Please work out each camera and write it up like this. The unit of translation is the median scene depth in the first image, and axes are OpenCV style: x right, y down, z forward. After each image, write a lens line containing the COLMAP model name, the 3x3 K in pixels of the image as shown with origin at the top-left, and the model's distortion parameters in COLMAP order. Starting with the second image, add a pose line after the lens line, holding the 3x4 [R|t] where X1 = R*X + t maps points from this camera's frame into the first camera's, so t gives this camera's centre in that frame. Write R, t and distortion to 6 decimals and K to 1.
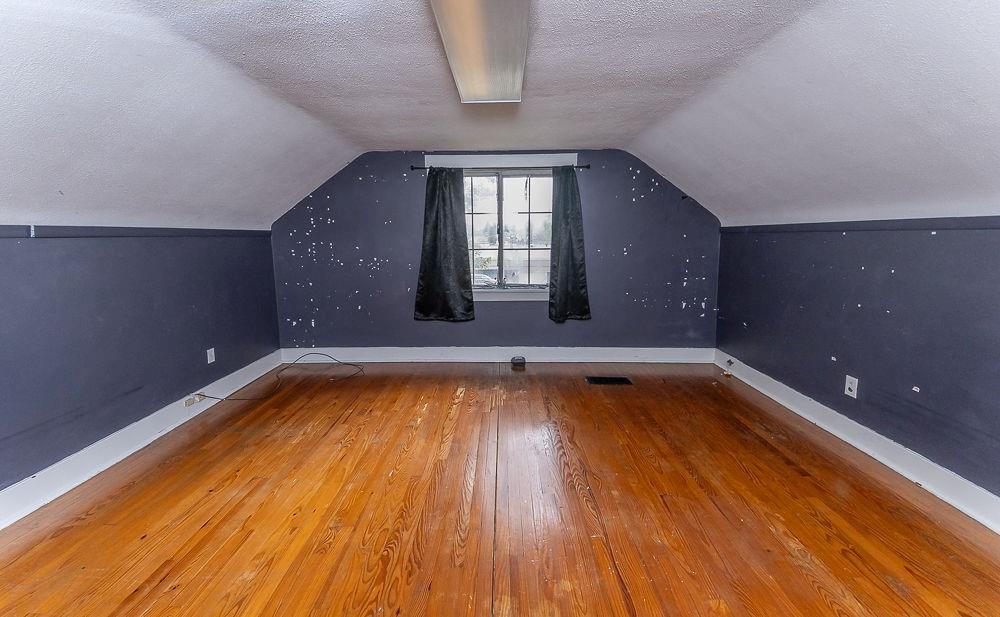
lens RADIAL K [[388.4, 0, 499.7], [0, 388.4, 308.5], [0, 0, 1]] dist [0.001988, 0.000020]
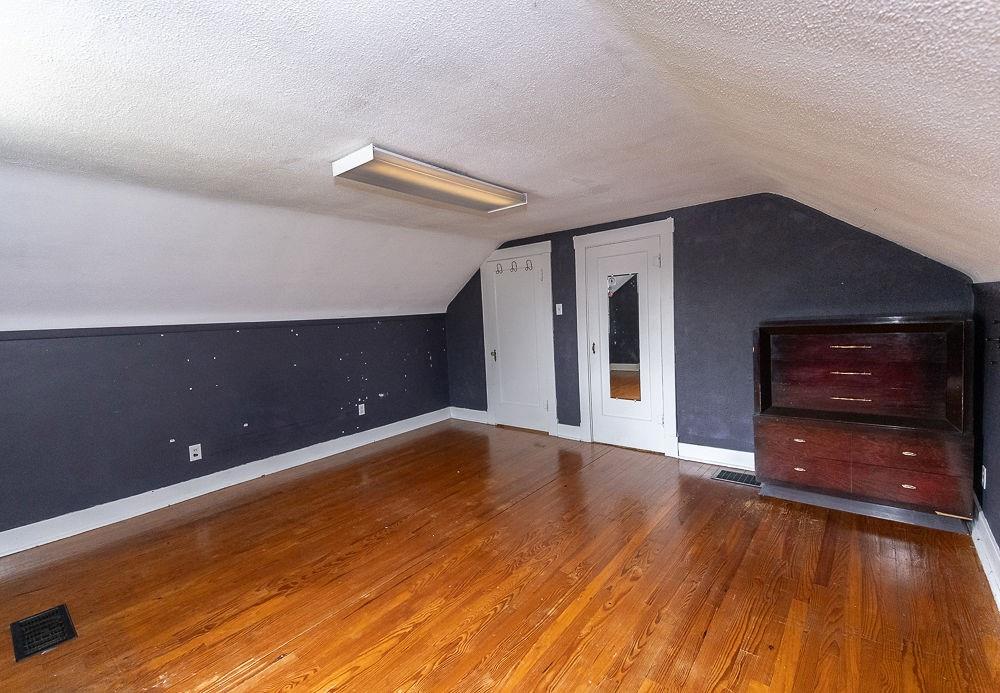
lens RADIAL K [[434.0, 0, 498.6], [0, 434.0, 344.6], [0, 0, 1]] dist [-0.001328, -0.000059]
pose [[-0.786817, 0.003396, 0.617177, -0.962502], [0.166813, 0.963937, 0.207361, -0.343453], [-0.594215, 0.266108, -0.759009, 1.785238]]
